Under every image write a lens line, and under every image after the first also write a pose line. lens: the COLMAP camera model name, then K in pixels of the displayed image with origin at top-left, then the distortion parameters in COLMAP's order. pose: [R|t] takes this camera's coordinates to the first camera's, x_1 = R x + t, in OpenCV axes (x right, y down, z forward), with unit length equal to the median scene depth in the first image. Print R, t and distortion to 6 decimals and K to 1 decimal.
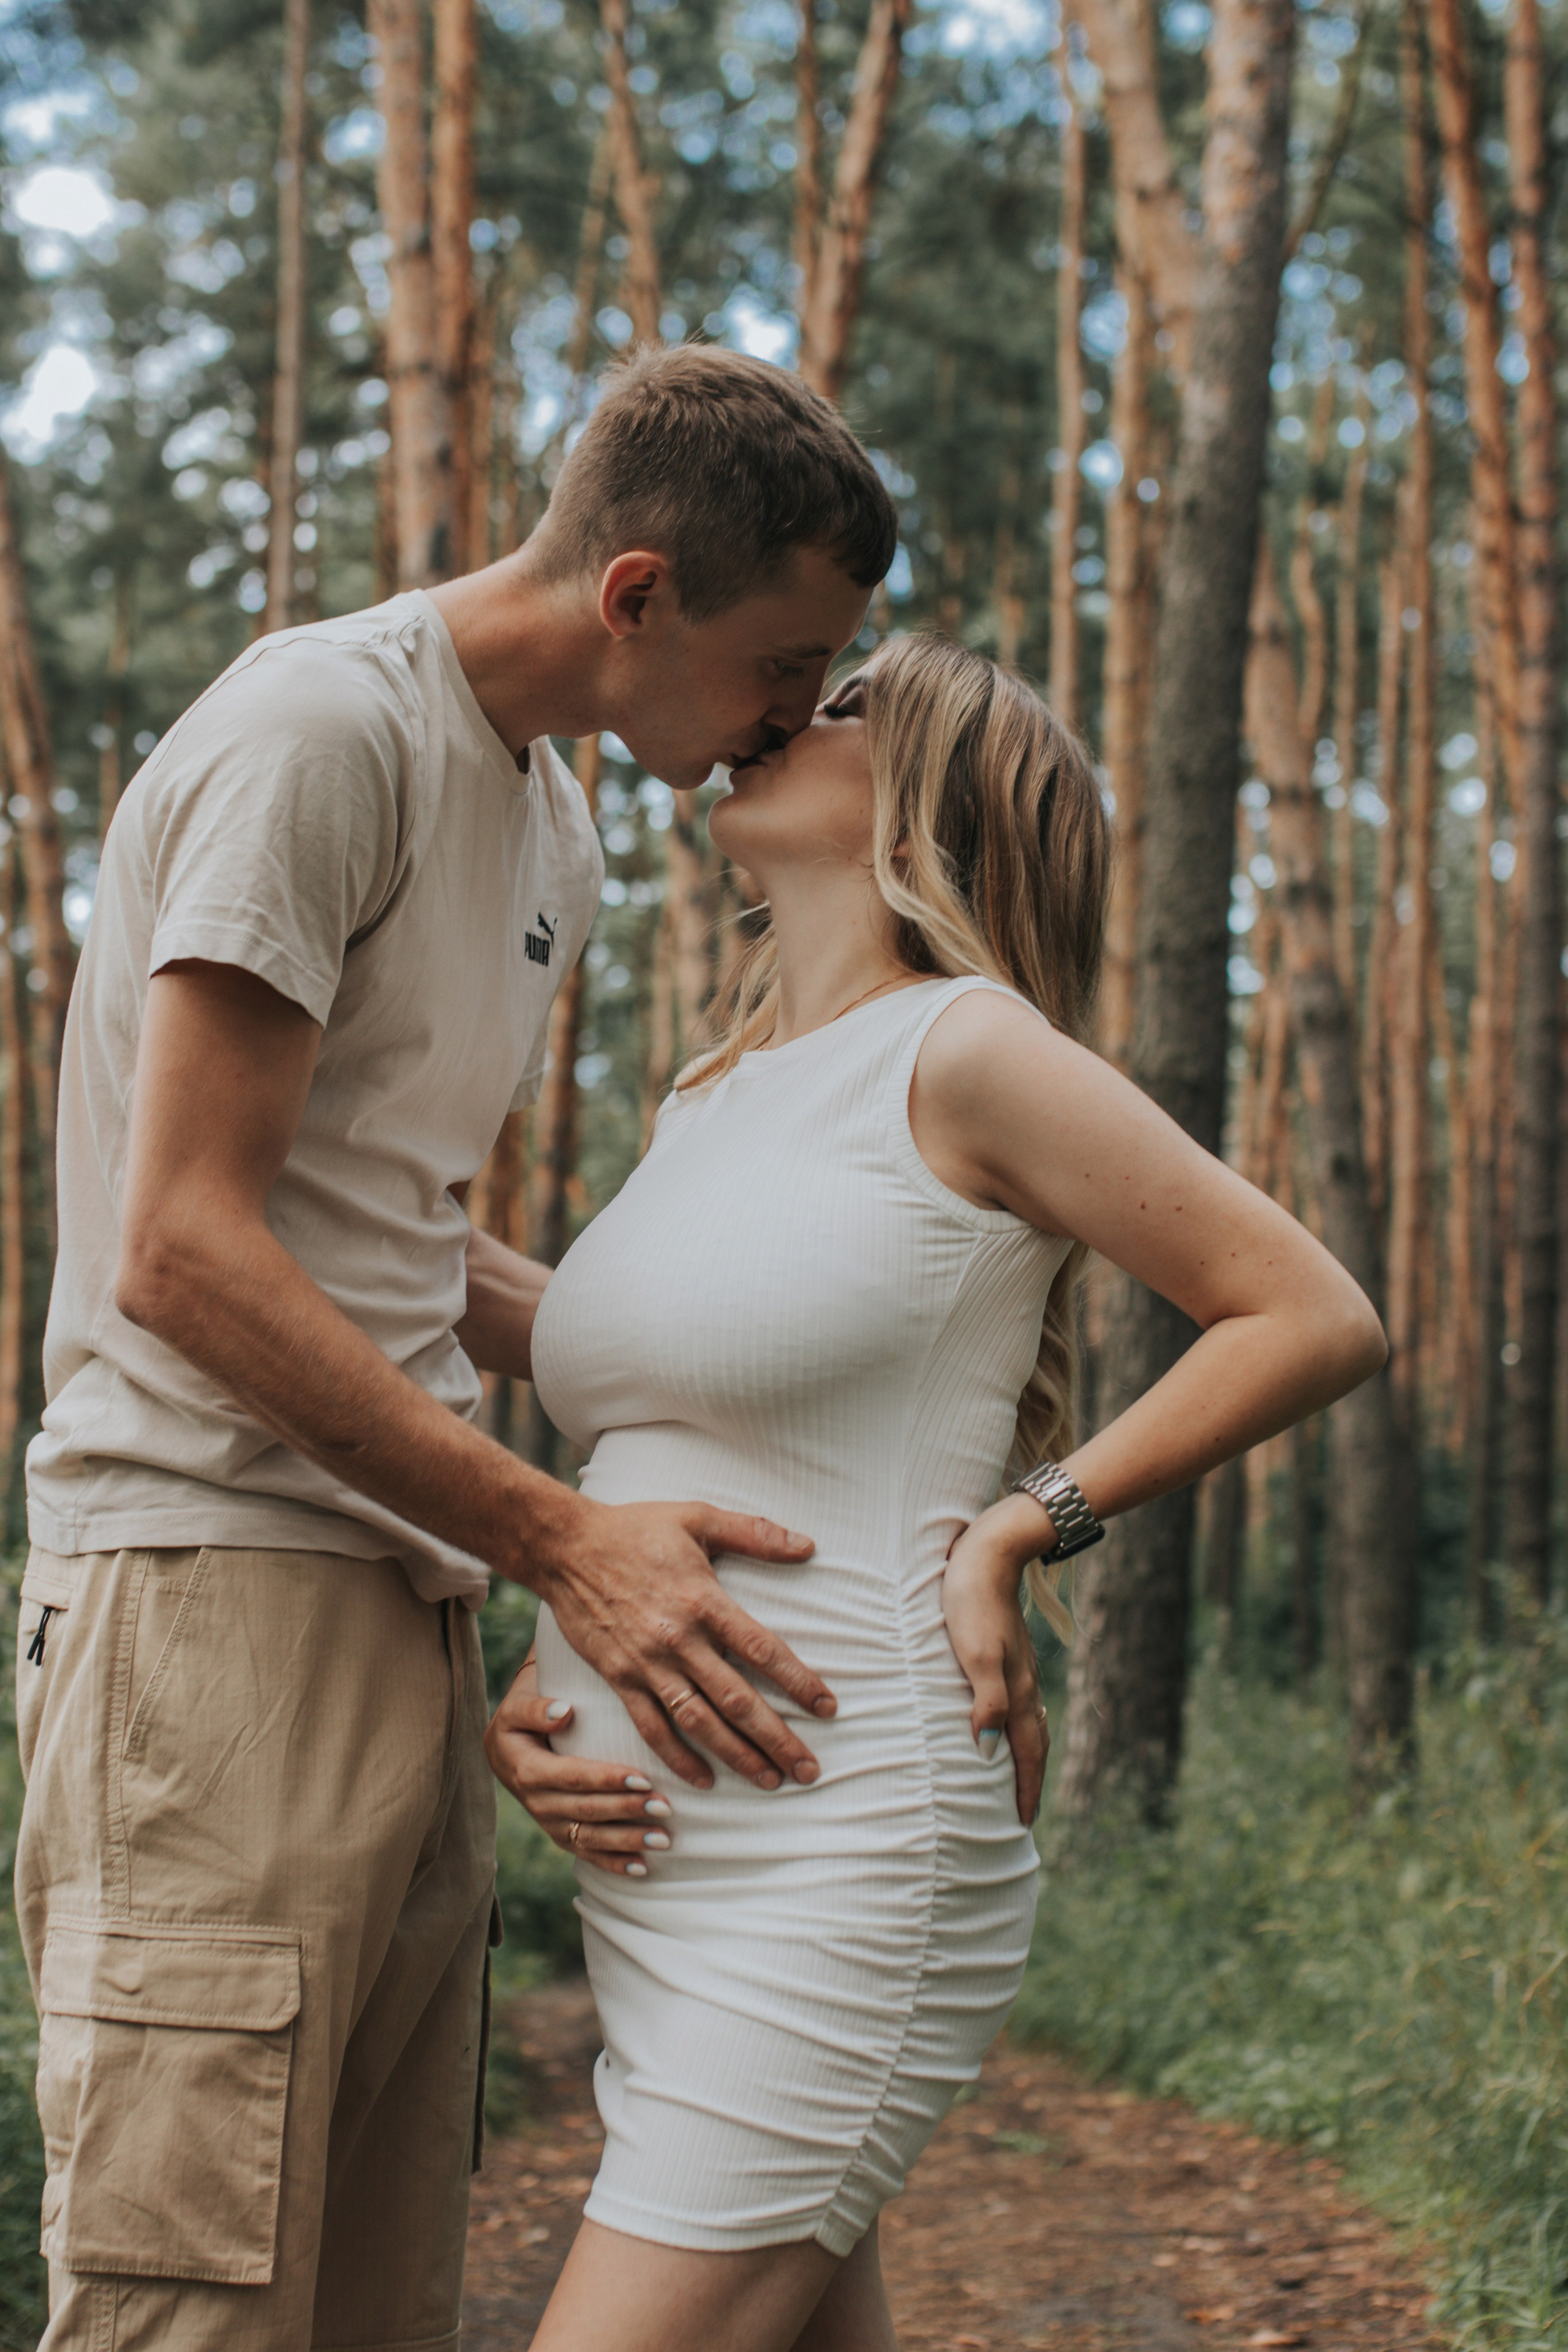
lens RADIAL K [[3719.7, 0, 784.0], [0, 3719.7, 1176.0], [0, 0, 1]] dist [-0.055230, 0.092392]
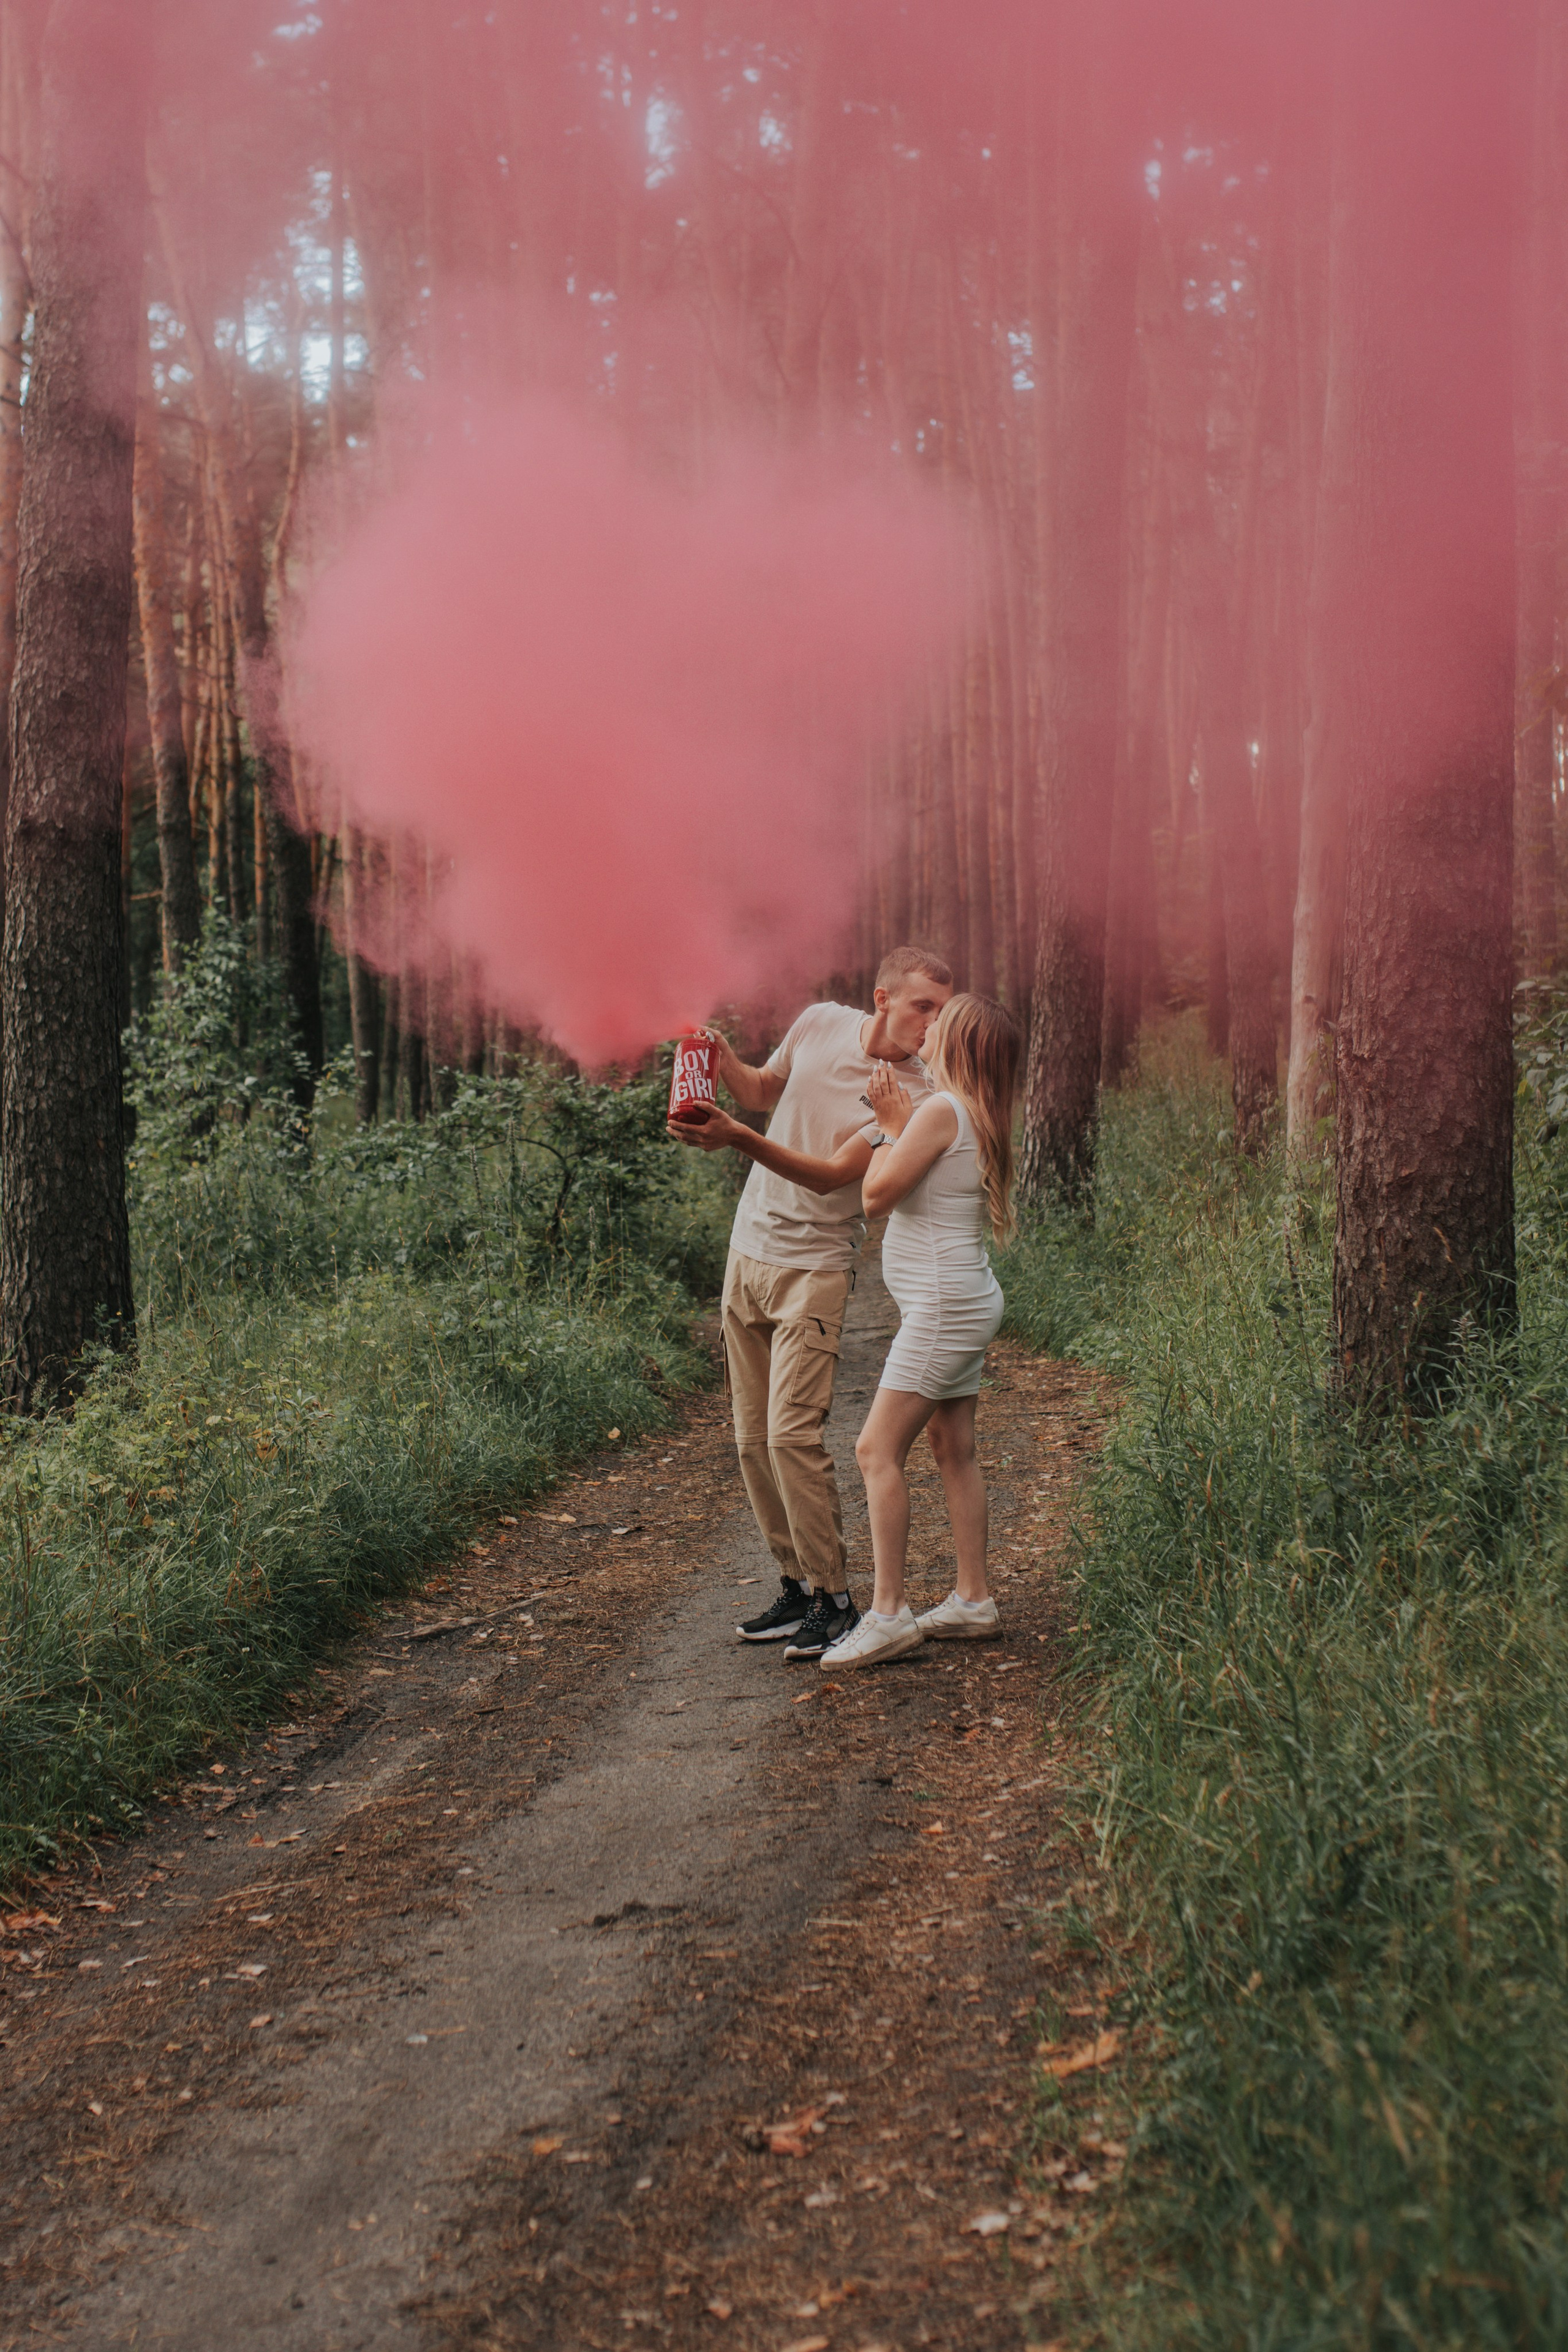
lens RADIAL K [[3719.7, 0, 784.0], [0, 3719.7, 1176.0], [0, 0, 1]] dist [-0.055230, 0.092392]
pose [[0.998796, -0.046731, -0.014927, -0.004804], [0.048672, 0.982014, 0.182424, -0.149612], [0.006134, -0.182931, 0.983107, -0.650949]]
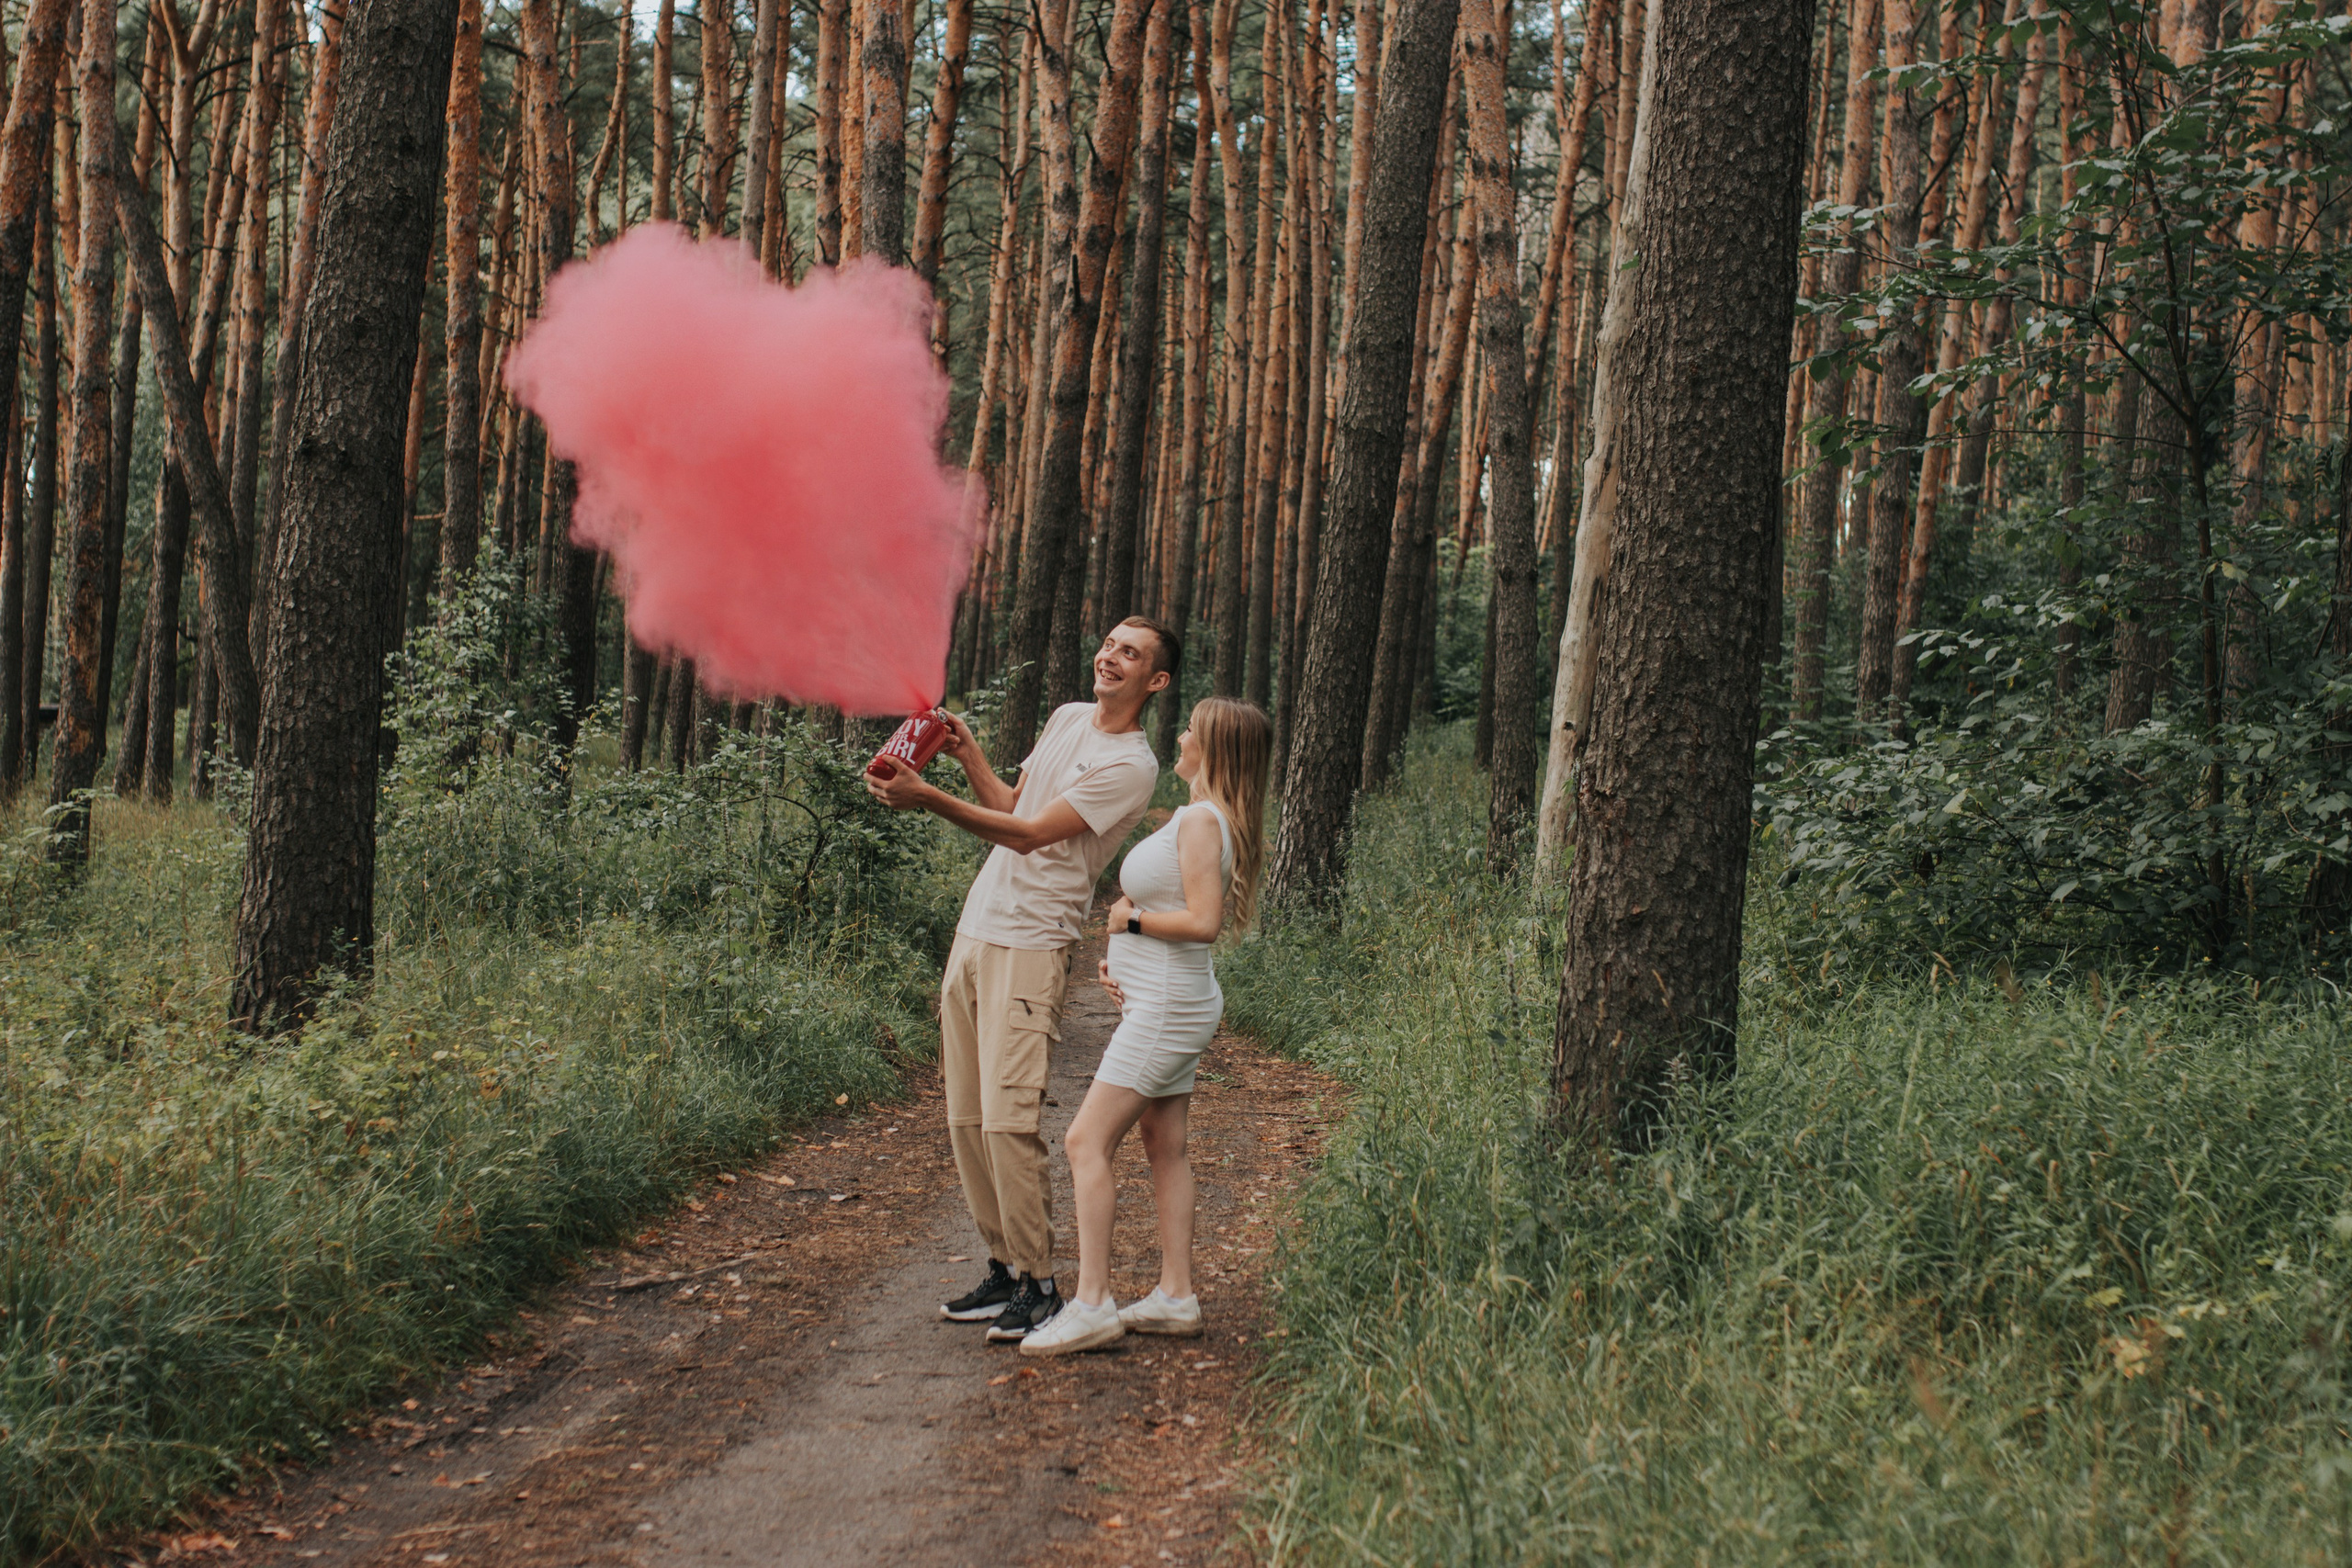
lens RADIAL K [[3719.3, 0, 1176.0], [0, 3719.3, 784.0], [0, 0, 1]] dist [-0.055230, 0.092392]
pose [[0.999079, 0.038305, 0.019320, -0.000691], [-0.040955, 0.985671, 0.163635, -0.153527], [-0.012775, -0.164275, 0.986332, -0.657859]]
